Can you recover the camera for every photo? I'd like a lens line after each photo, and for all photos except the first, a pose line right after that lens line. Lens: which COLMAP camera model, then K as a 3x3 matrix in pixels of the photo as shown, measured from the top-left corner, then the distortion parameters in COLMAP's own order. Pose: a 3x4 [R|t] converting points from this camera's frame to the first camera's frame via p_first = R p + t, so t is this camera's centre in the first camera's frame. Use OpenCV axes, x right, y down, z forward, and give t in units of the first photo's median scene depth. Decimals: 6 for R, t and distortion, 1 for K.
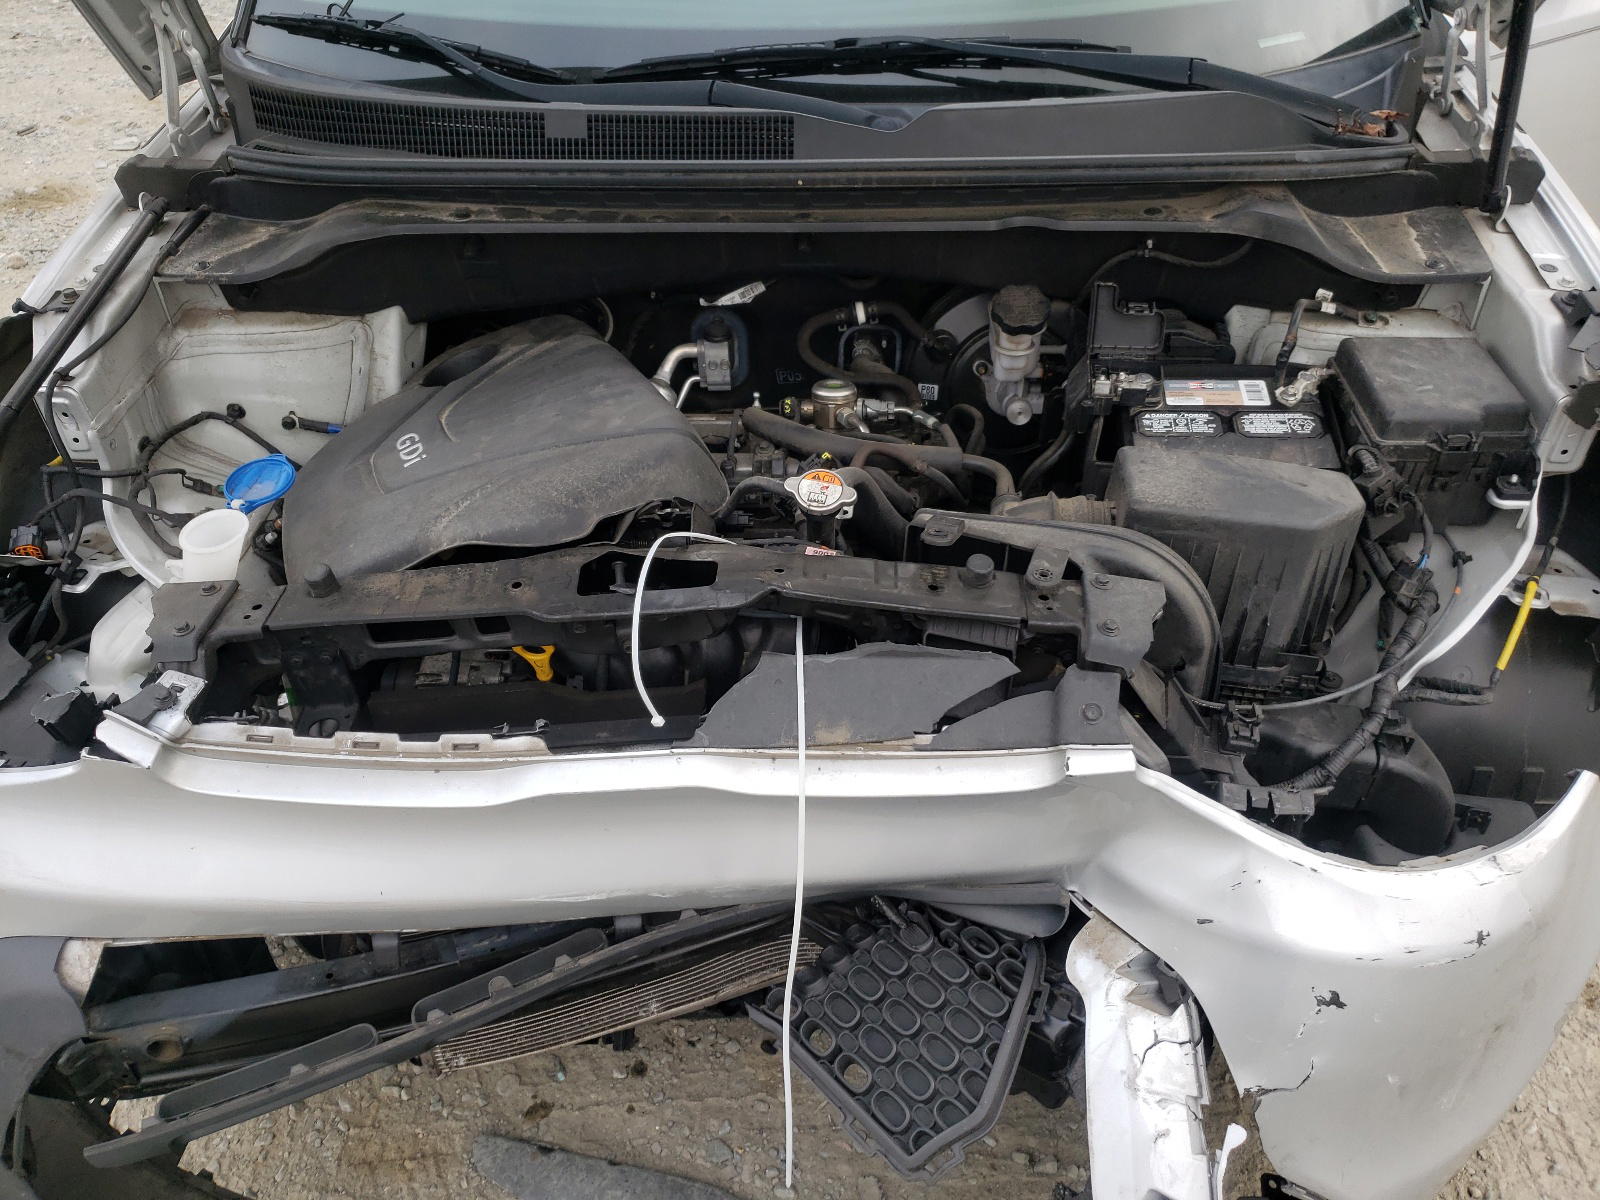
lens RADIAL K [[1220.9, 0, 800.0], [0, 1220.9, 600.0], [0, 0, 1]] dist [0.007438, 0.032064]
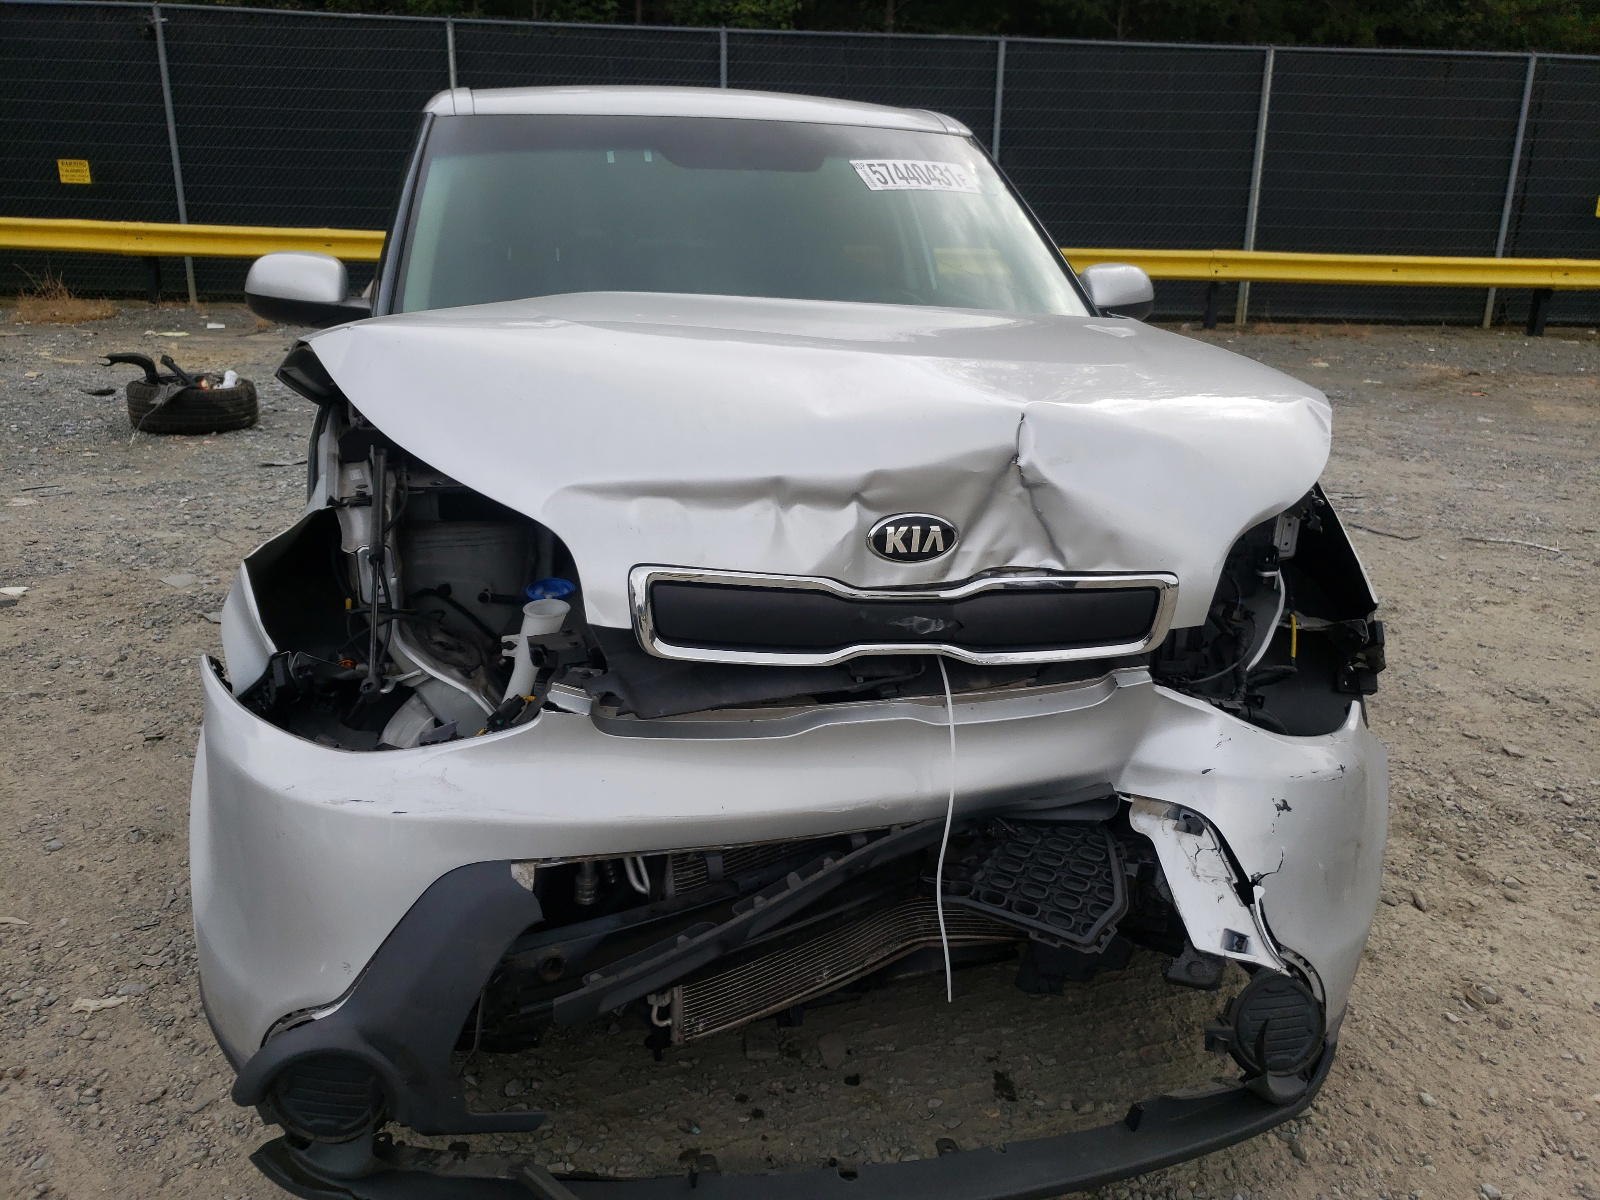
lens RADIAL K [[1217.0, 0, 800.7], [0, 1217.0, 625.9], [0, 0, 1]] dist [0.077883, -0.077195]
pose [[0.949416, -0.050587, 0.309921, -0.665886], [0.154962, 0.933875, -0.322281, 0.498932], [-0.273124, 0.354005, 0.894474, -0.400456]]
